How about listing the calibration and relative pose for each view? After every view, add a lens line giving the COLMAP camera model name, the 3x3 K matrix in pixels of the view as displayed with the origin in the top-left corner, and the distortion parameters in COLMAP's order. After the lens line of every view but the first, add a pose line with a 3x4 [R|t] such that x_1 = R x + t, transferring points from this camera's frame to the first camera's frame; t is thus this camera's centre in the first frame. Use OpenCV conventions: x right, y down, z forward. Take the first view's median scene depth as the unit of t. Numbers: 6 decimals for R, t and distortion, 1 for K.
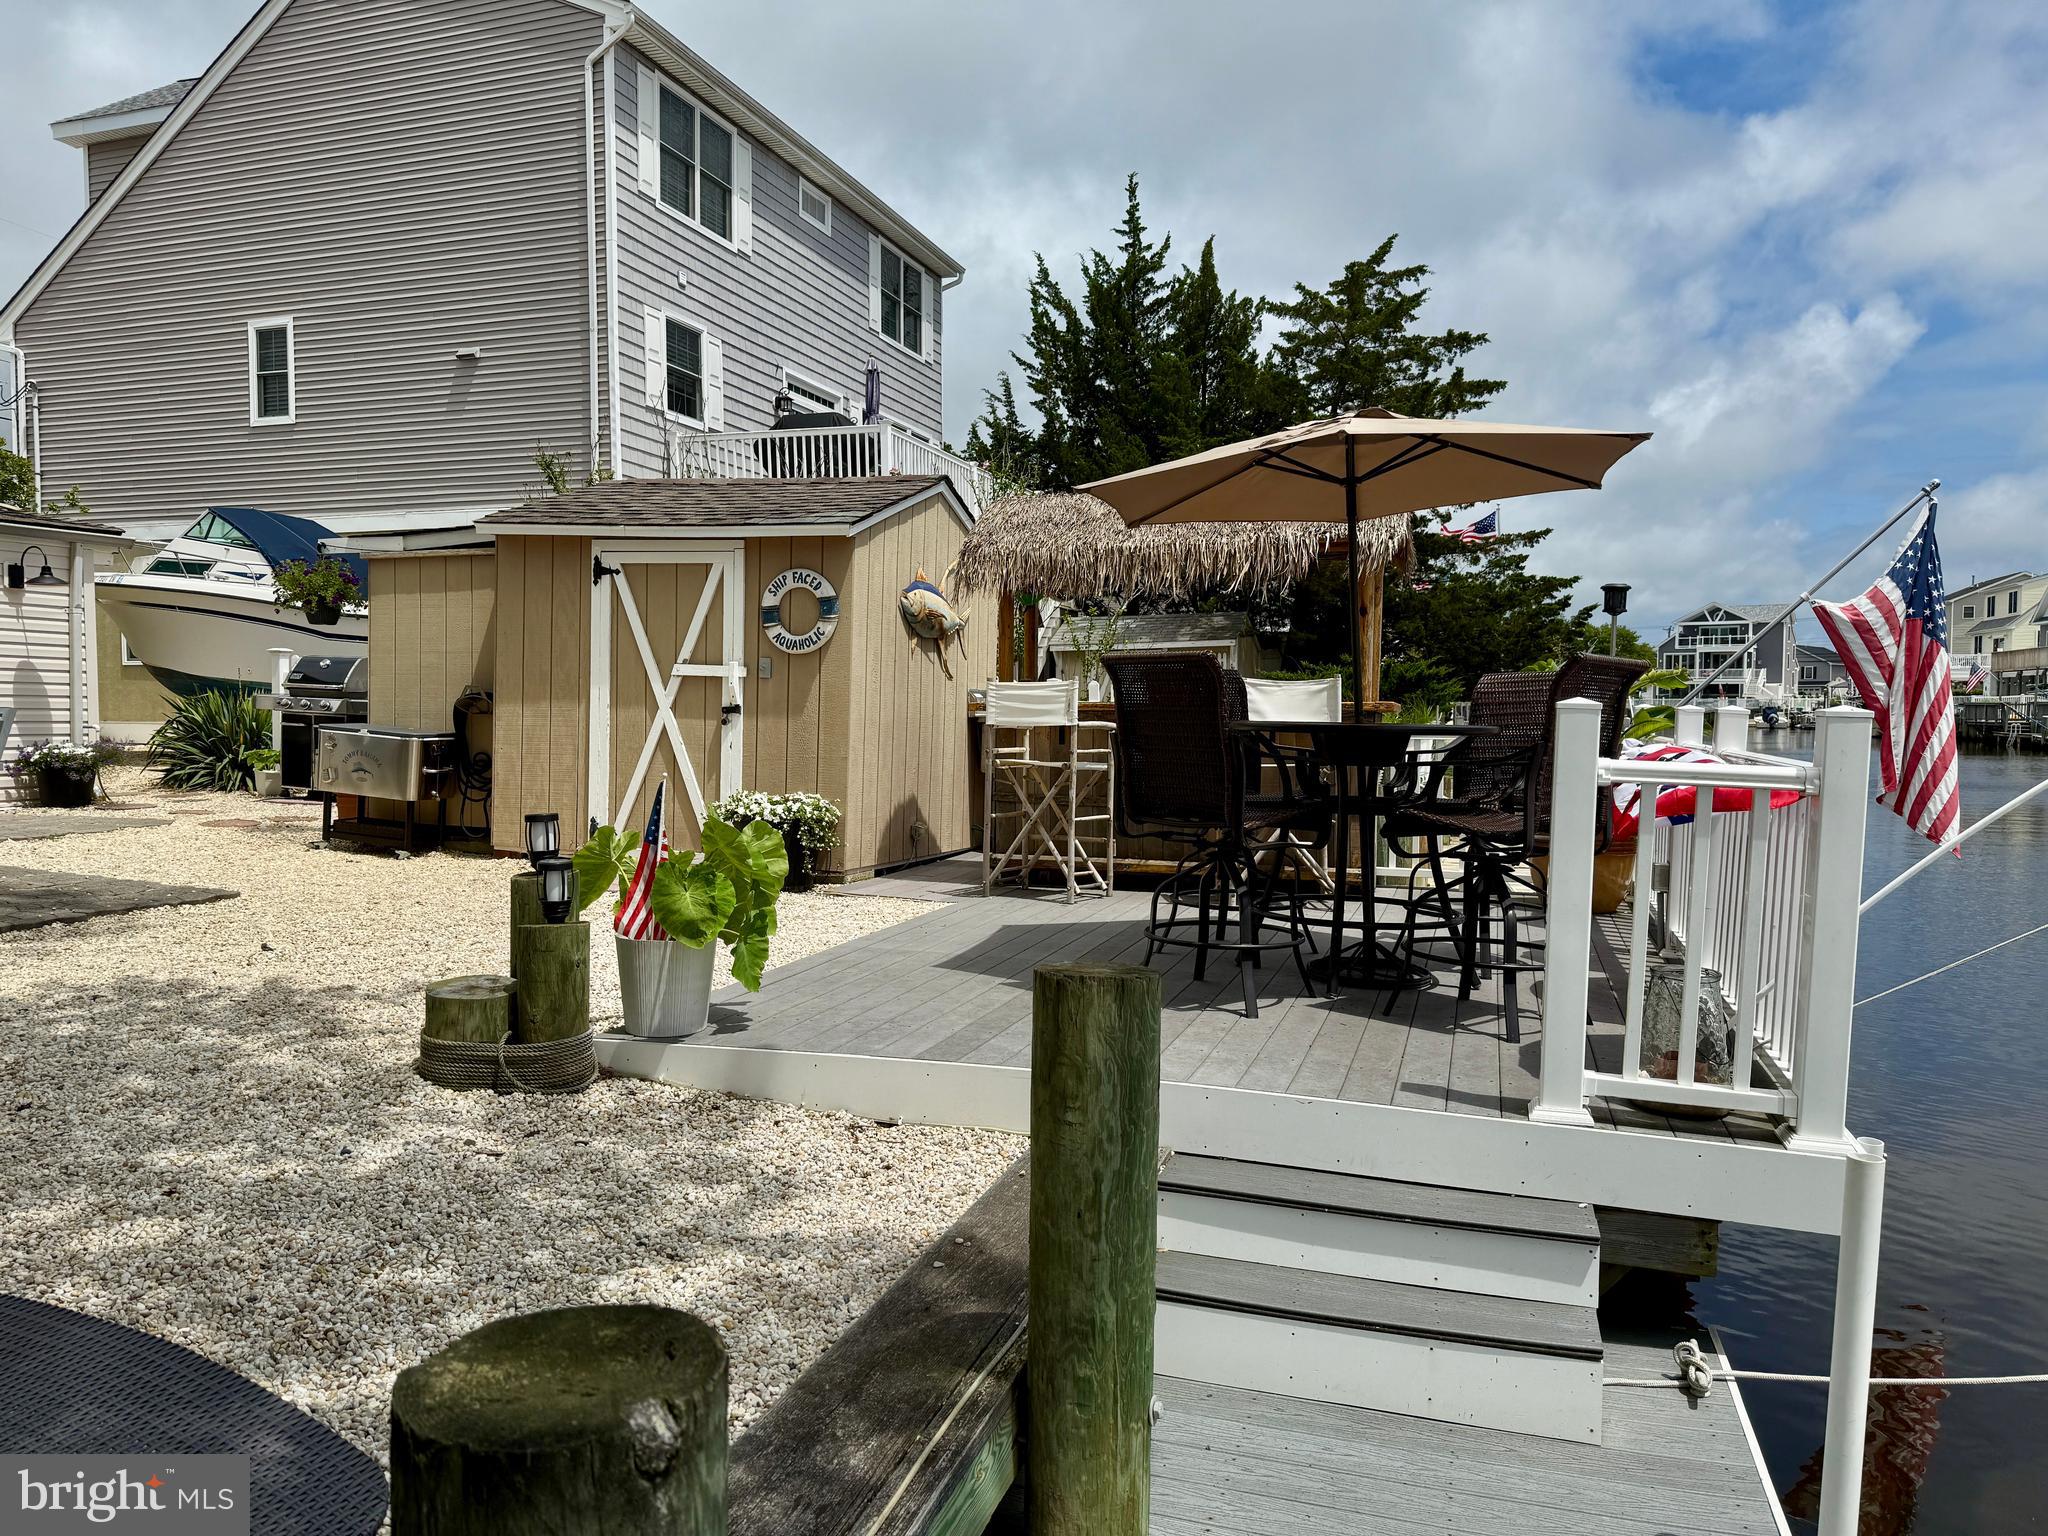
lens RADIAL K [[1407.4, 0, 1024.0], [0, 1407.4, 768.0], [0, 0, 1]] dist [0.091619, -0.002404]
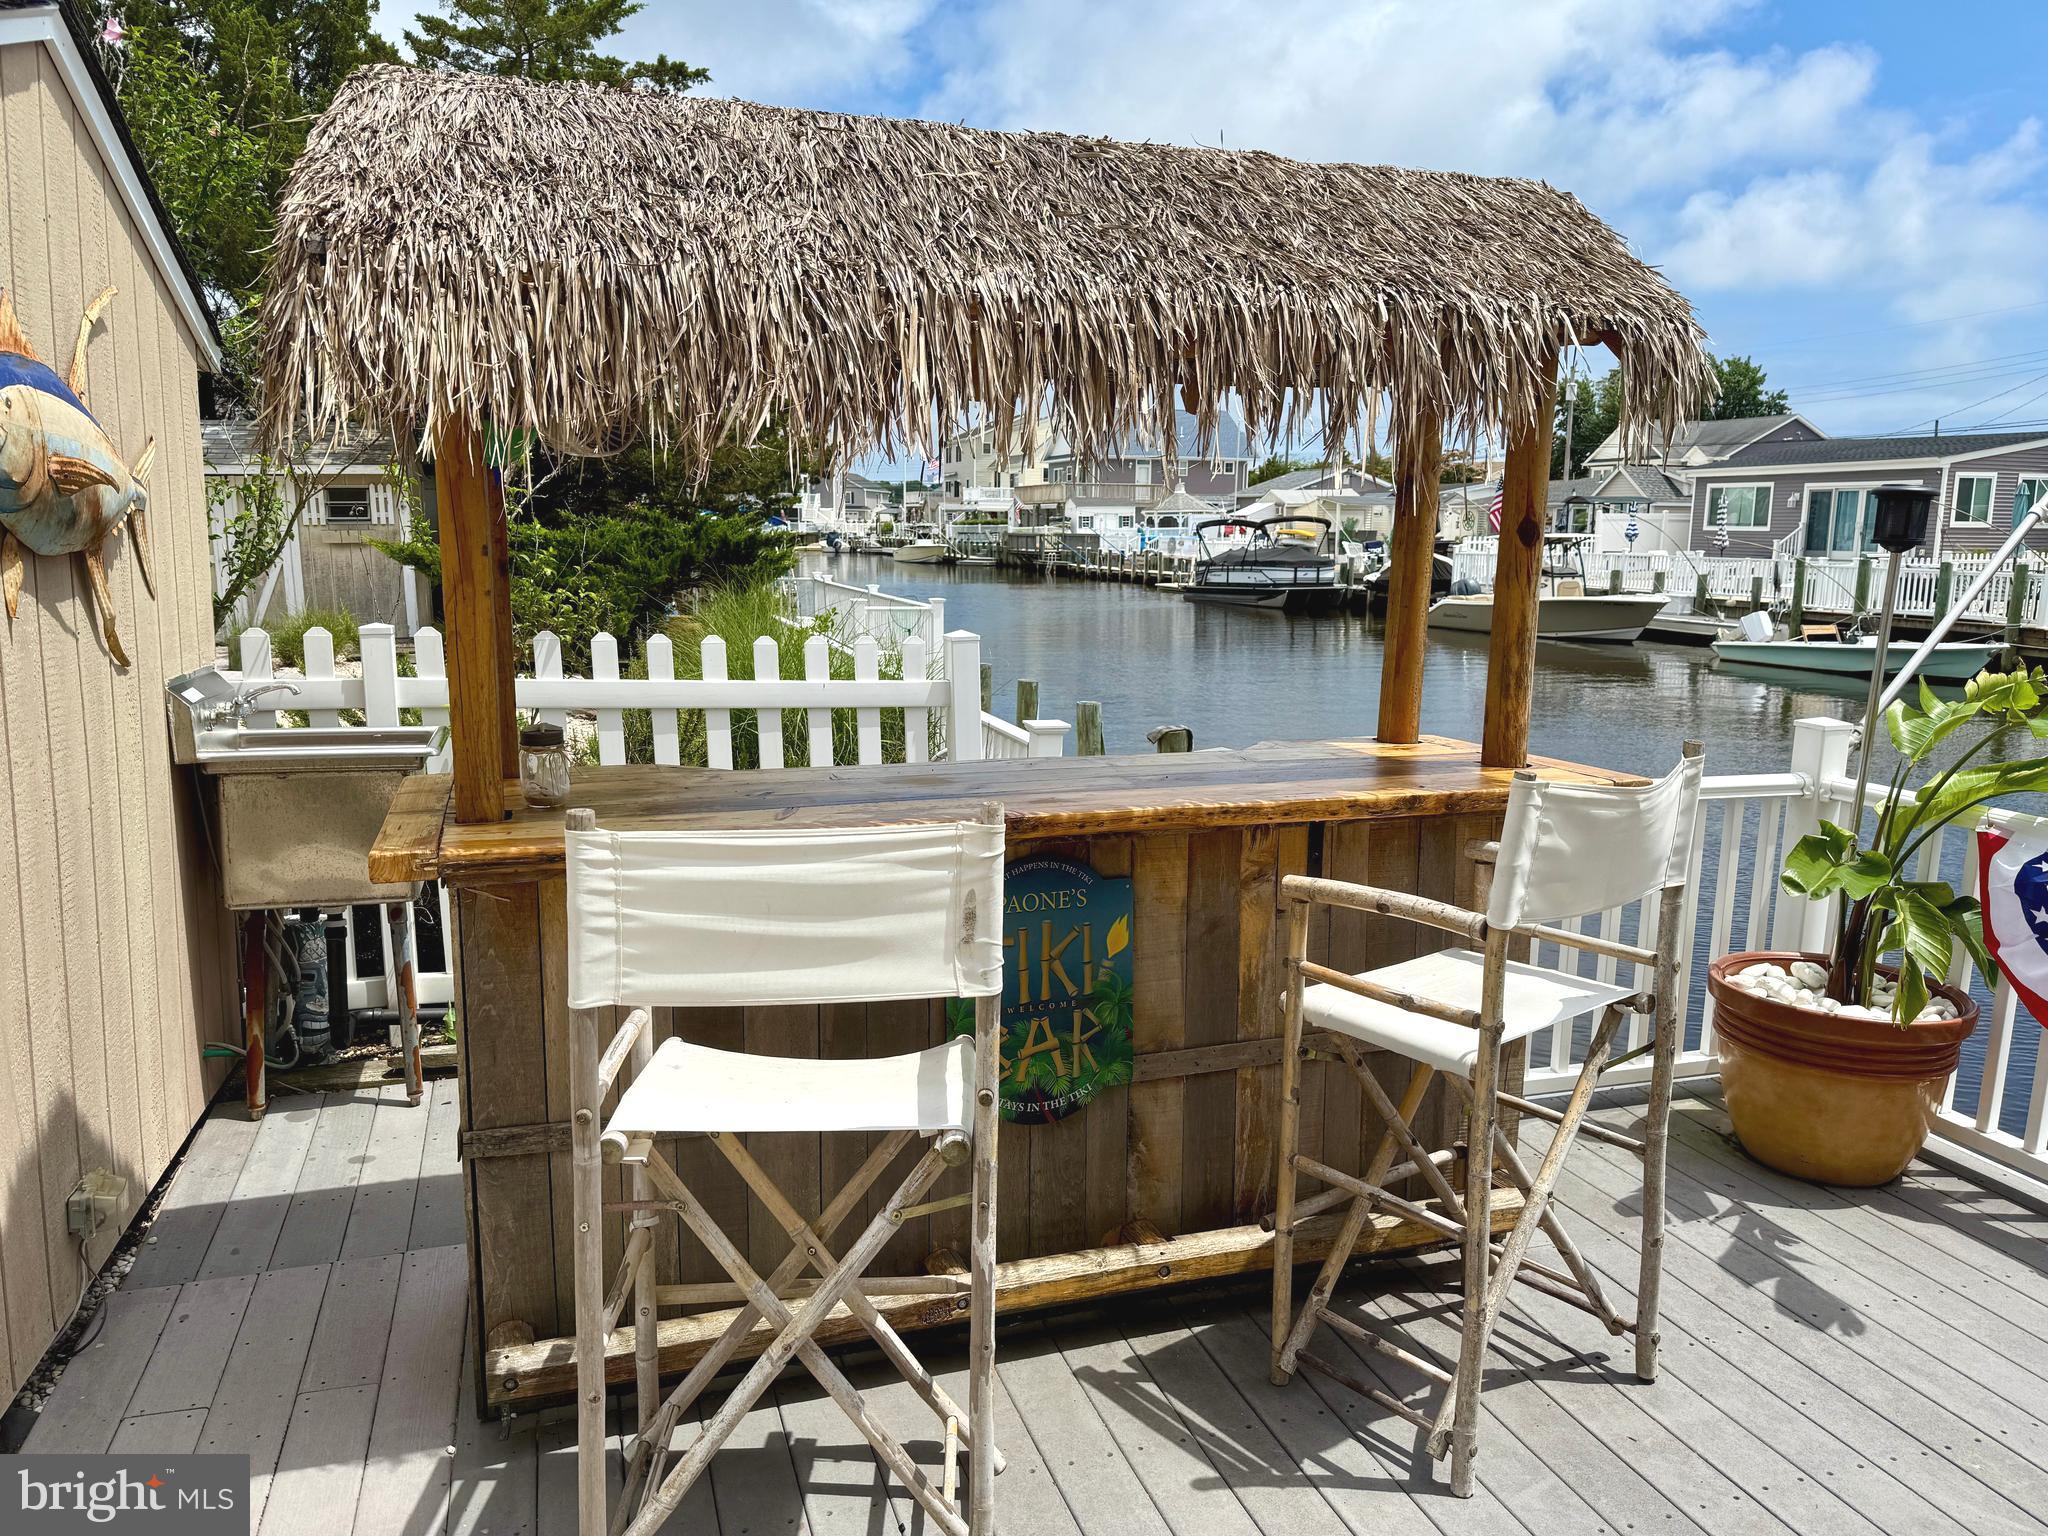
lens RADIAL K [[1449.4, 0, 1024.0], [0, 1449.4, 768.0], [0, 0, 1]] dist [-0.005096, -0.005742]
pose [[0.801159, -0.096516, 0.590617, -0.099632], [0.021796, 0.990960, 0.132373, -0.094886], [-0.598054, -0.093179, 0.796021, 0.720096]]
